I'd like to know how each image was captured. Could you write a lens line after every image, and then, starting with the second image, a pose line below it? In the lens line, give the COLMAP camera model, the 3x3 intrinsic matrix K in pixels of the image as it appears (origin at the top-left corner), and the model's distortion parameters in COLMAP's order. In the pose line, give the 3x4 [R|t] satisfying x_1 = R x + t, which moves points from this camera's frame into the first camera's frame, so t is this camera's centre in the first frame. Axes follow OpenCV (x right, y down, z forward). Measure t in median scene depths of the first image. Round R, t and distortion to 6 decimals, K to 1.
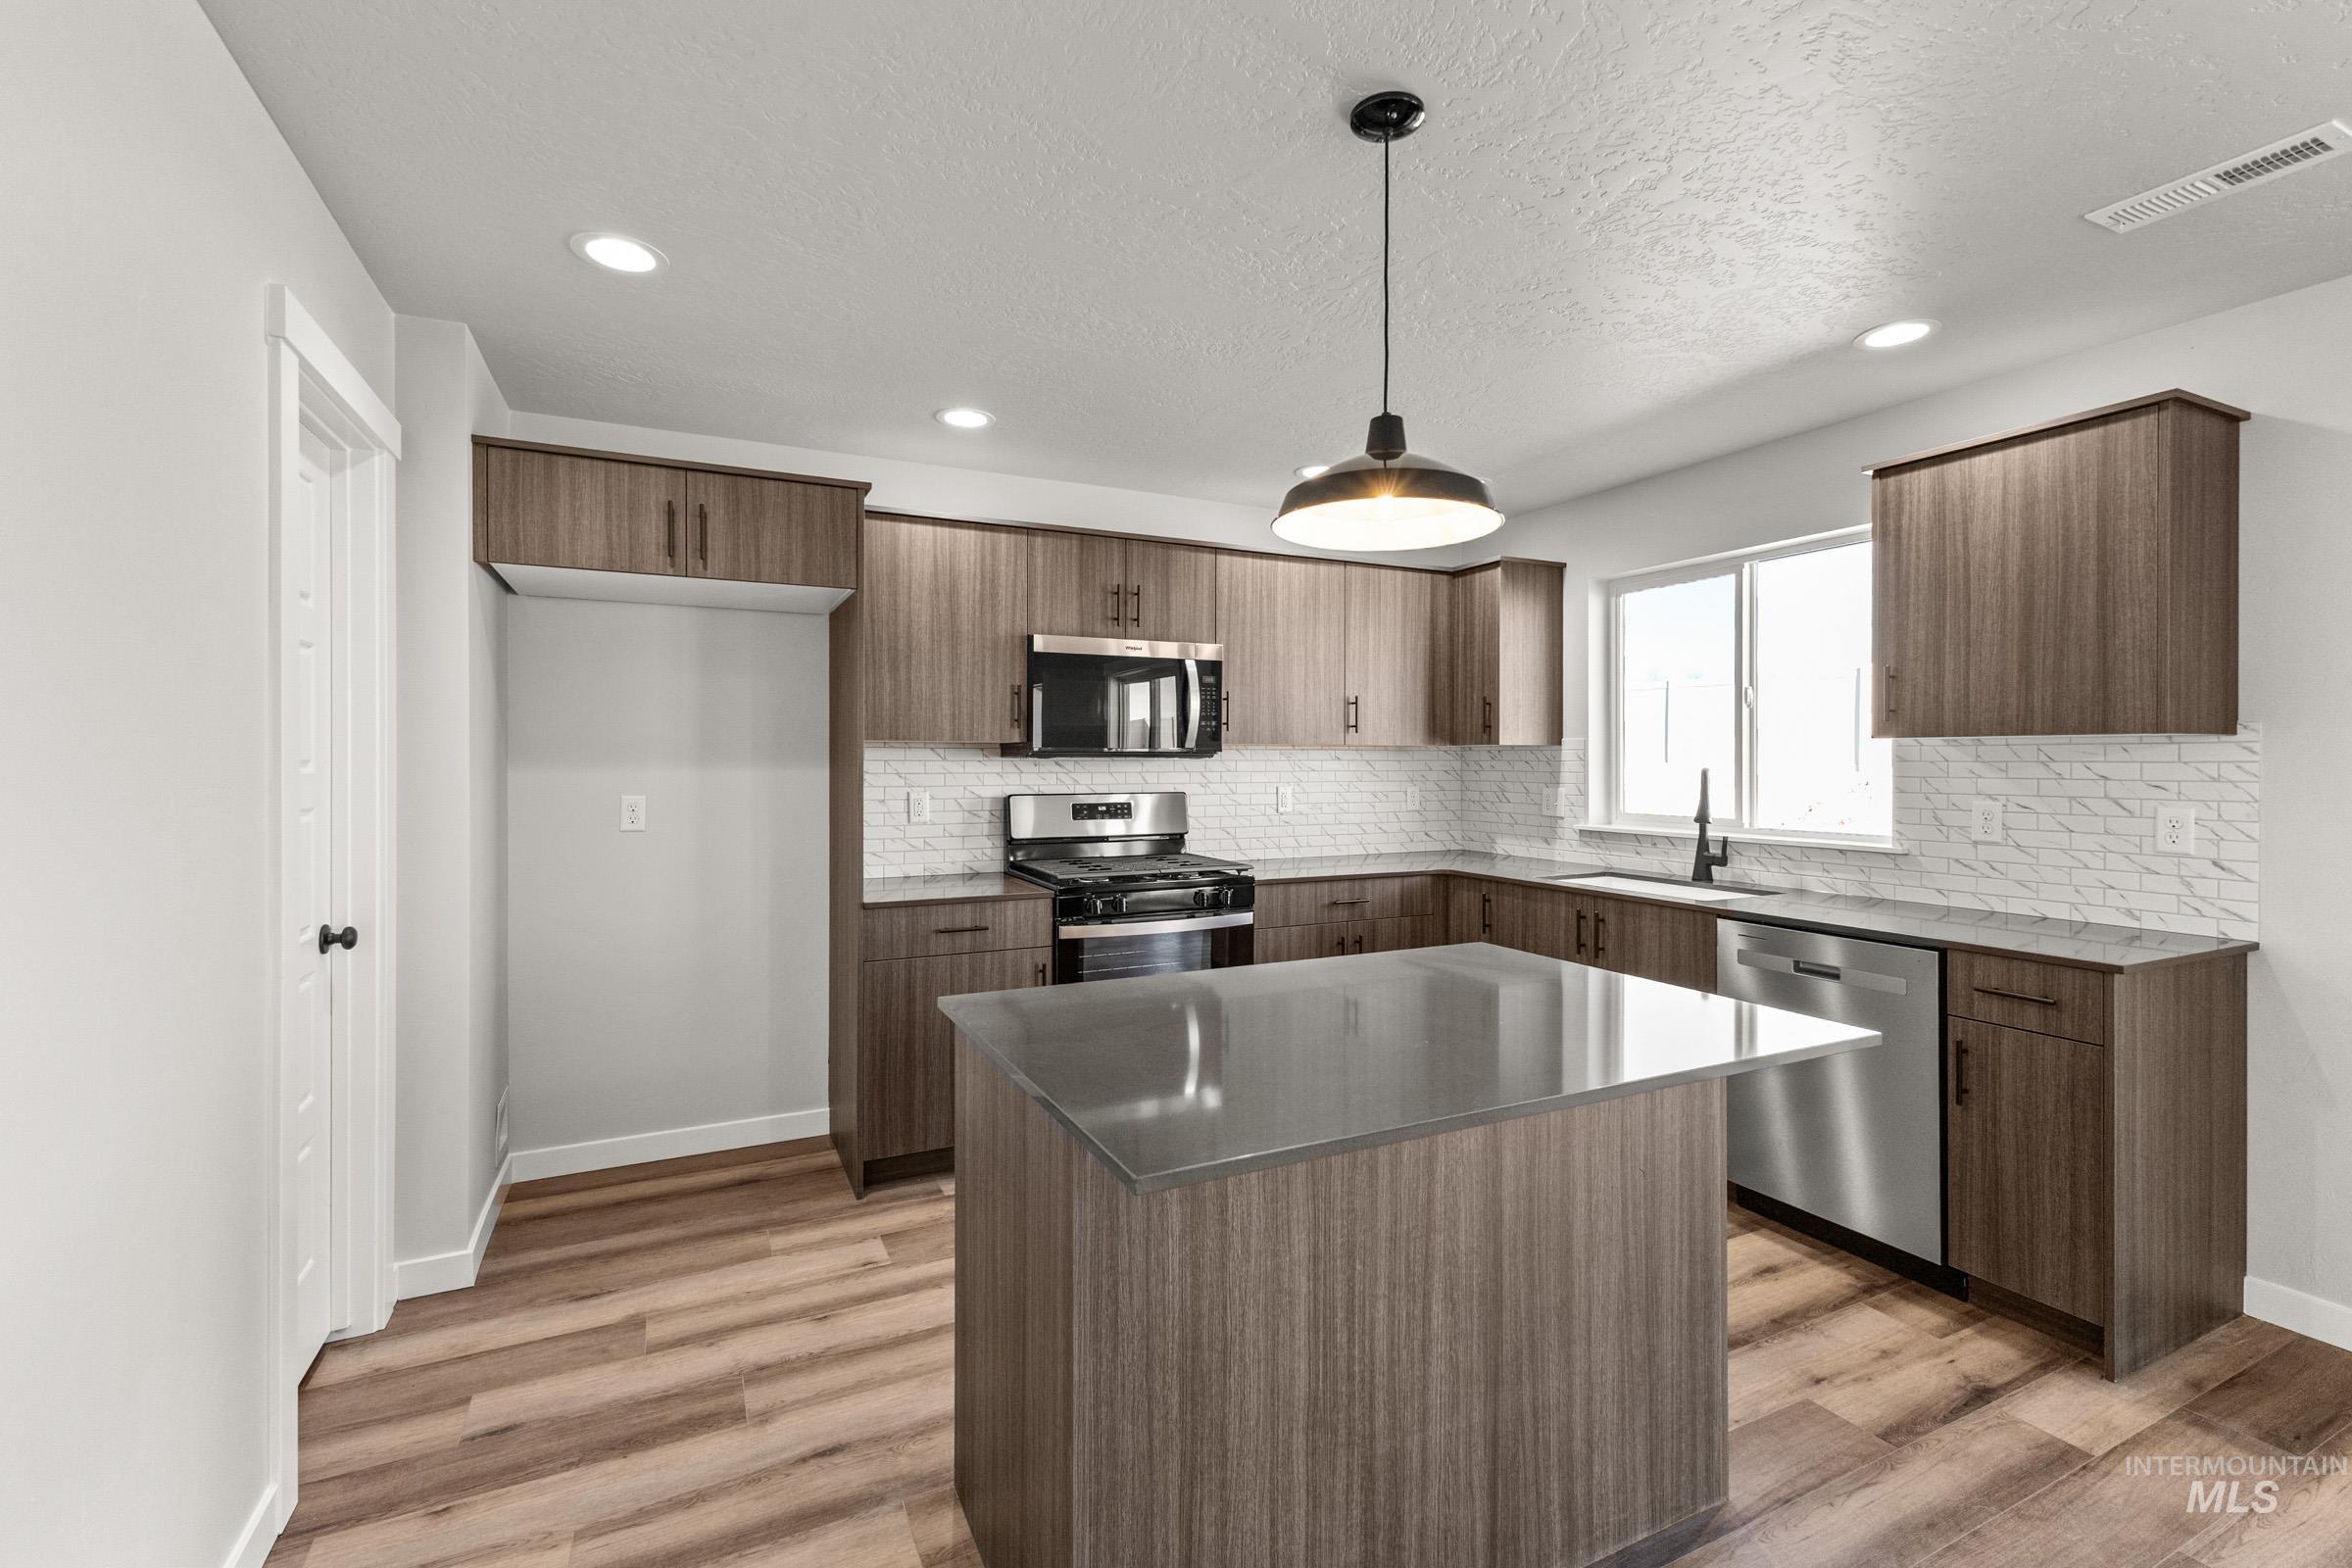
lens RADIAL K [[1026.0, 0, 1186.8], [0, 1026.0, 761.9], [0, 0, 1]] dist [0.010958, -0.001284]
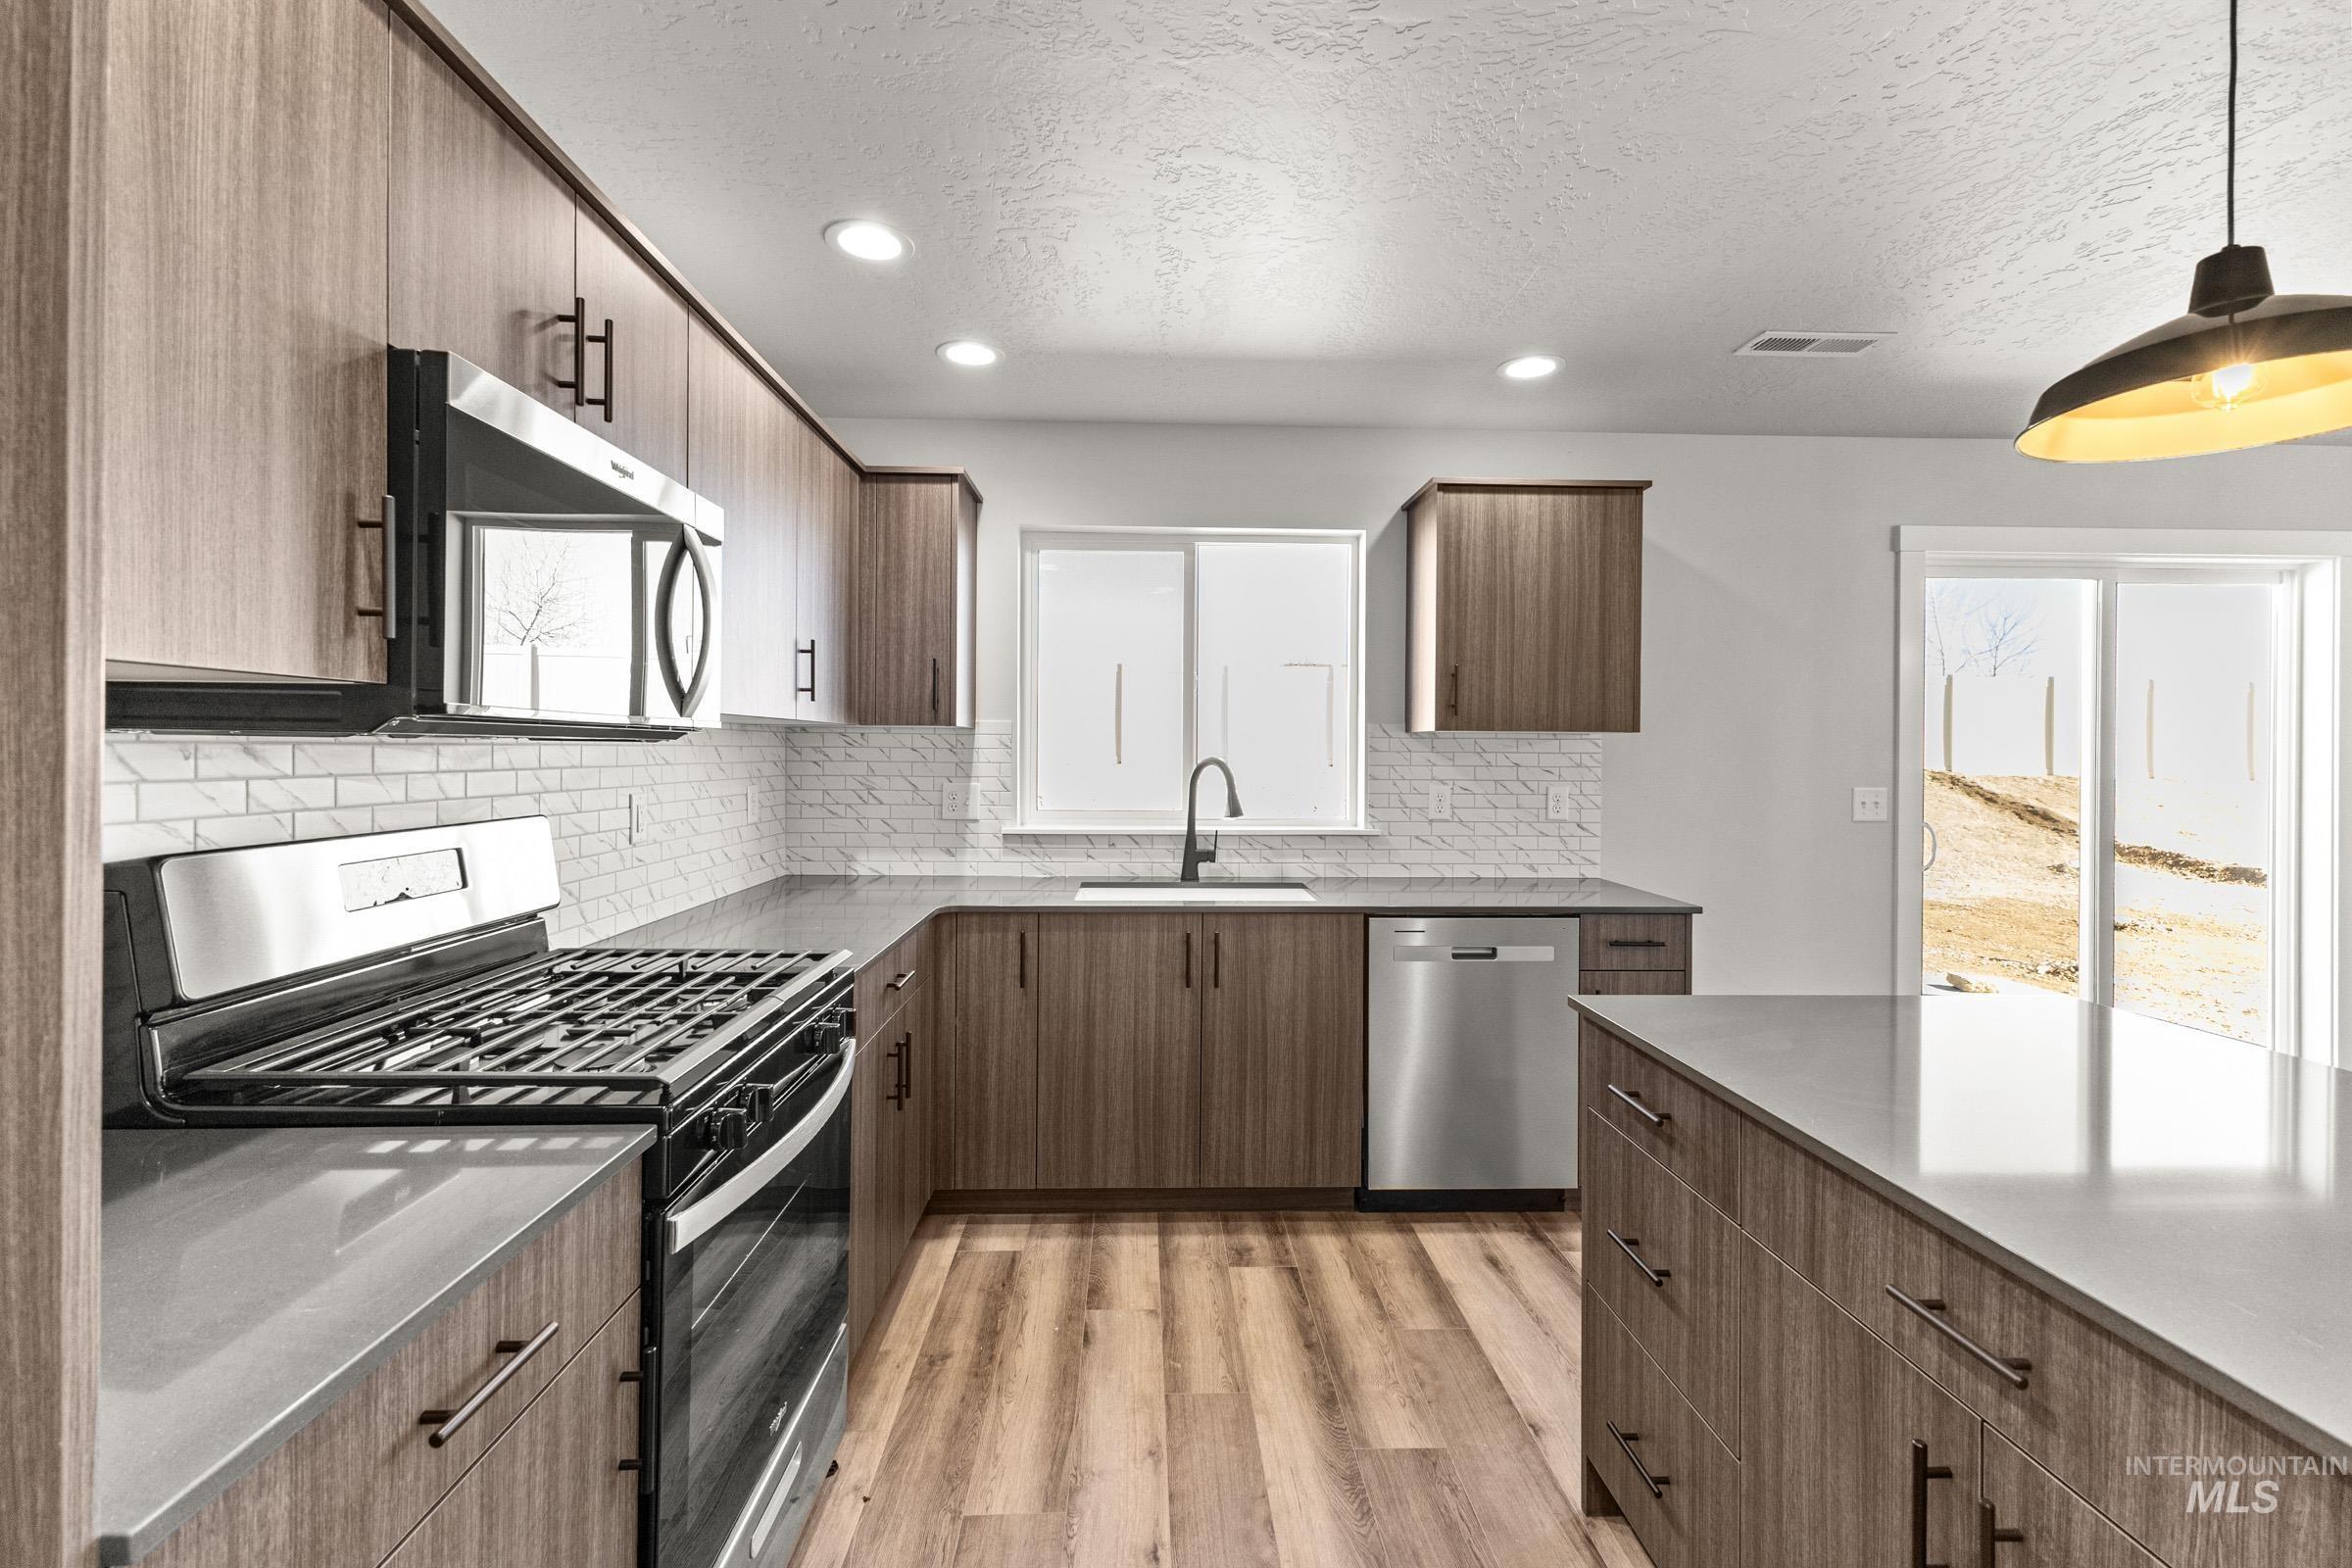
lens RADIAL K [[1026.0, 0, 1175.2], [0, 1026.0, 754.3], [0, 0, 1]] dist [0.010958, -0.001284]
pose [[0.406538, -0.001277, 0.913633, -0.442456], [-0.005986, 0.999974, 0.004061, -0.000636], [-0.913614, -0.007120, 0.406520, 0.828004]]
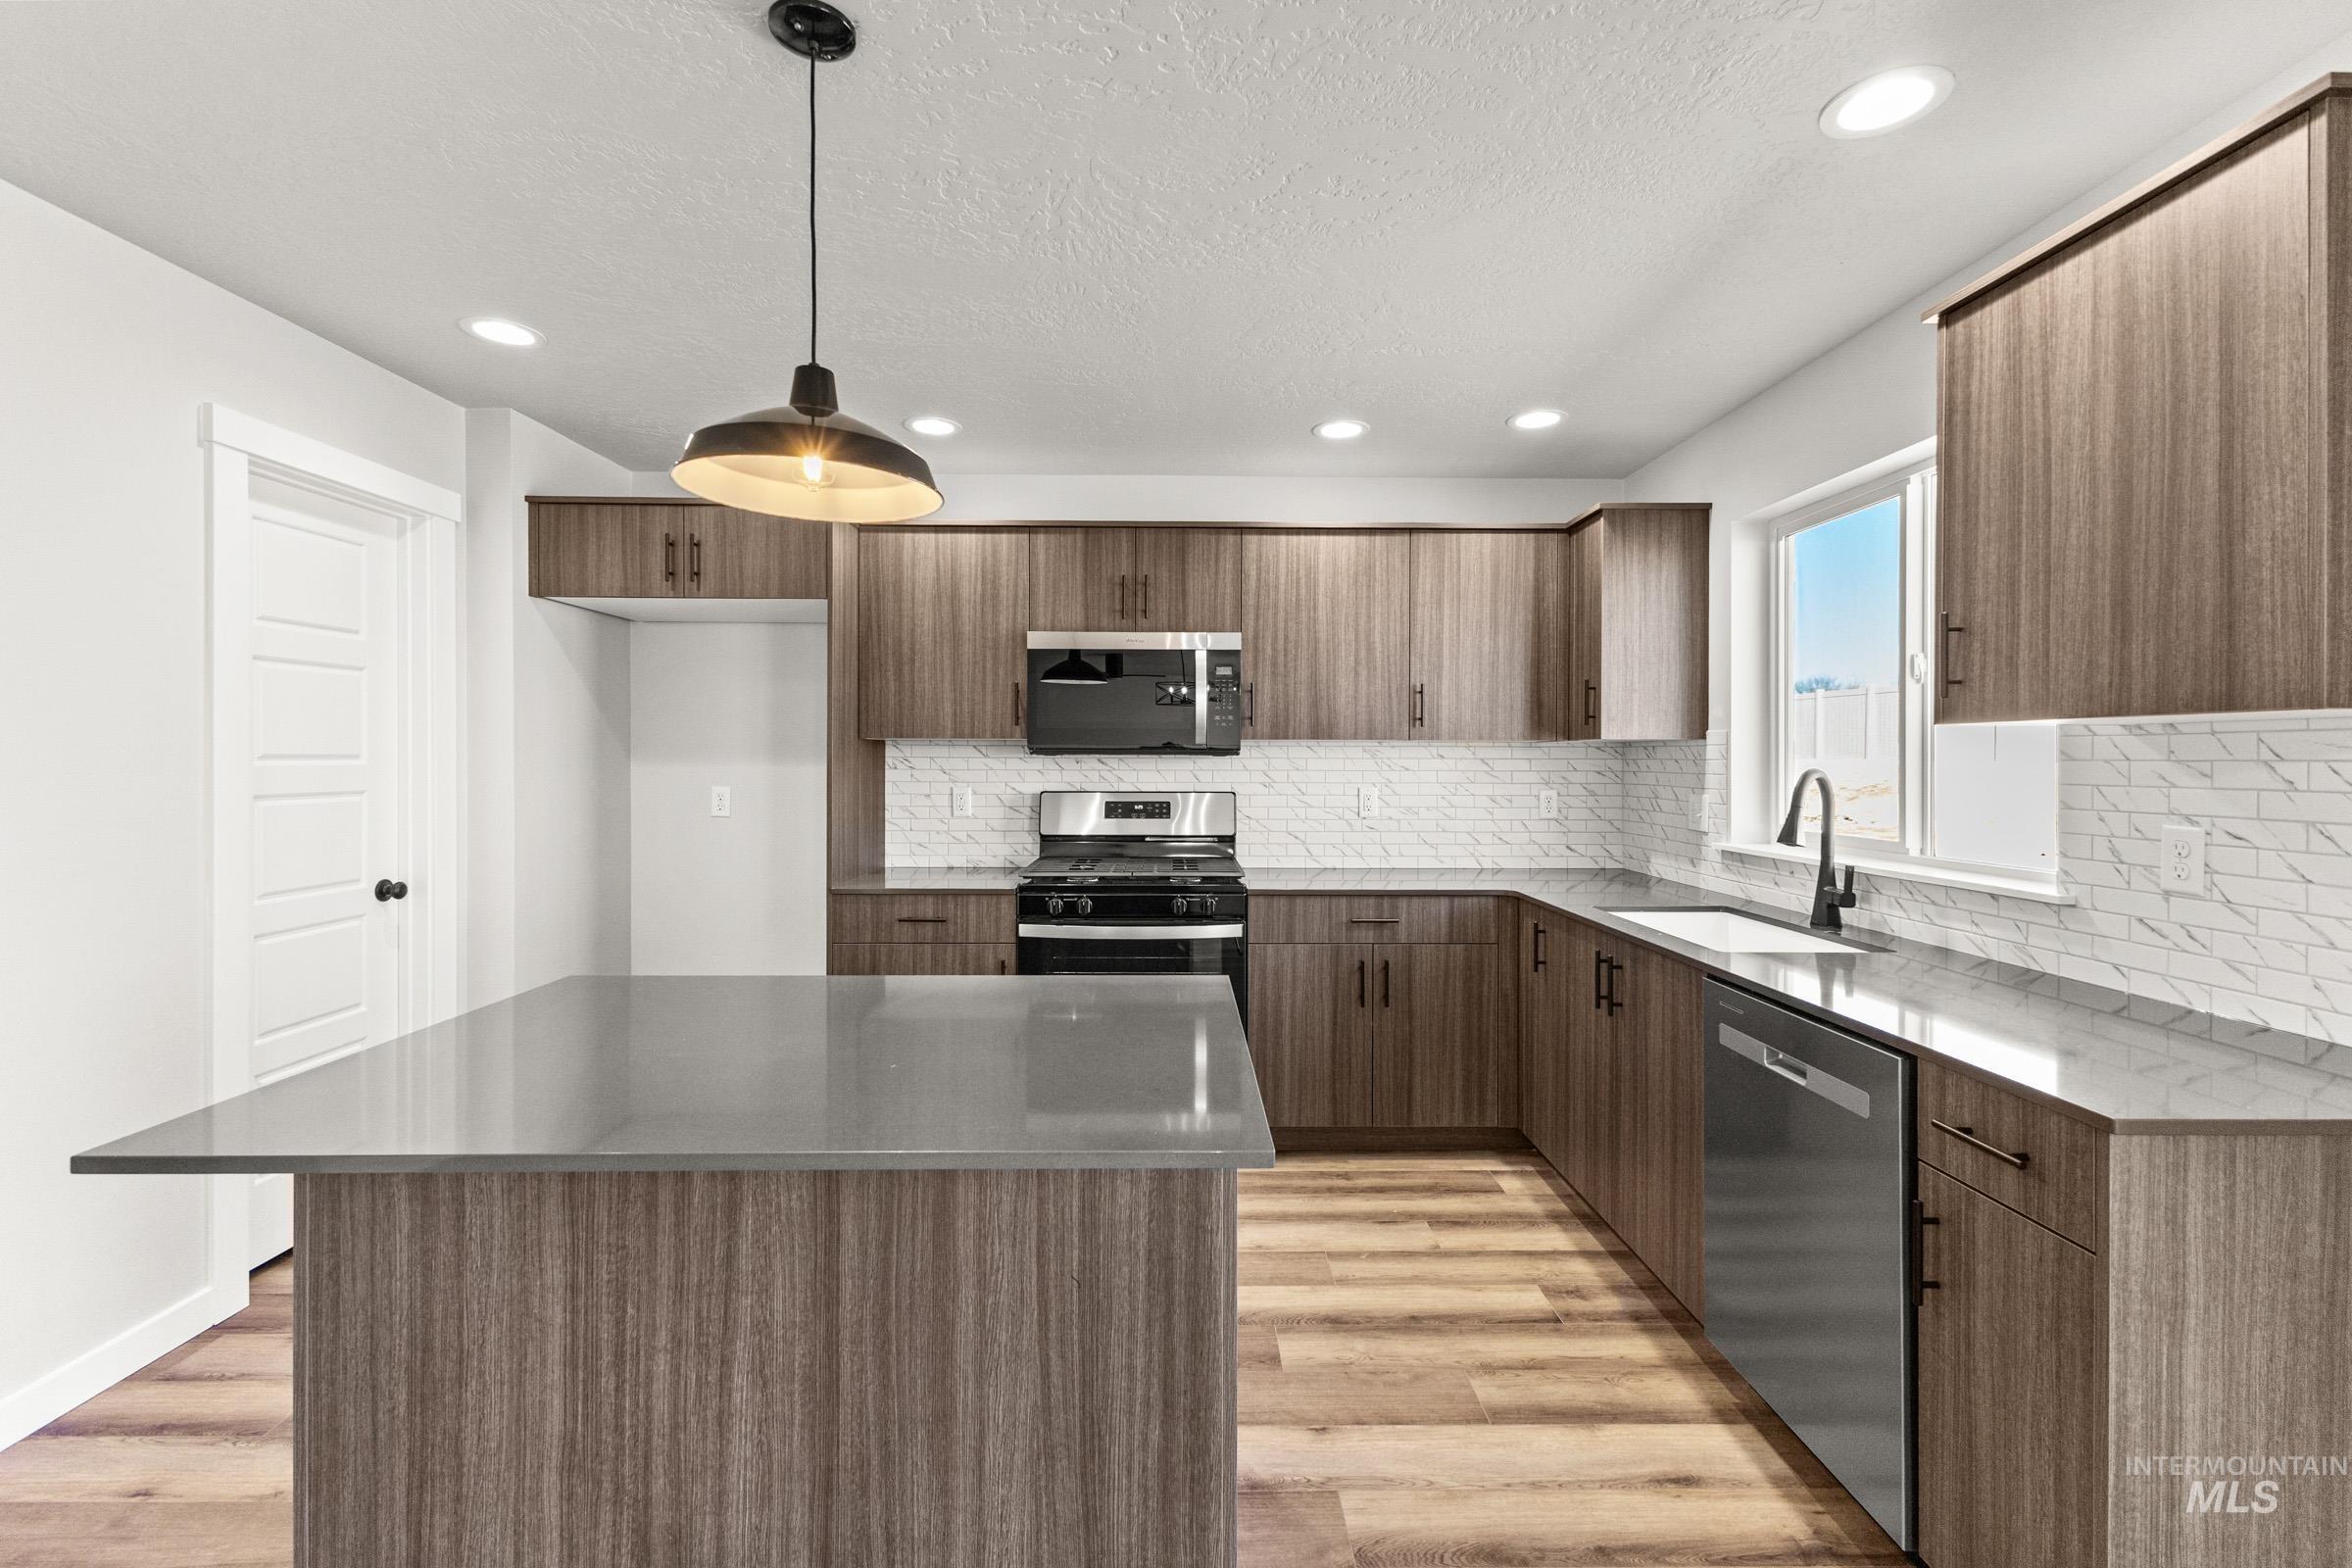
lens RADIAL K [[1026.0, 0, 1184.5], [0, 1026.0, 760.8], [0, 0, 1]] dist [0.010958, -0.001284]
pose [[0.901634, 0.002576, -0.432492, 0.527977], [-0.002631, 0.999996, 0.000472, 0.001022], [0.432492, 0.000712, 0.901638, 0.203703]]
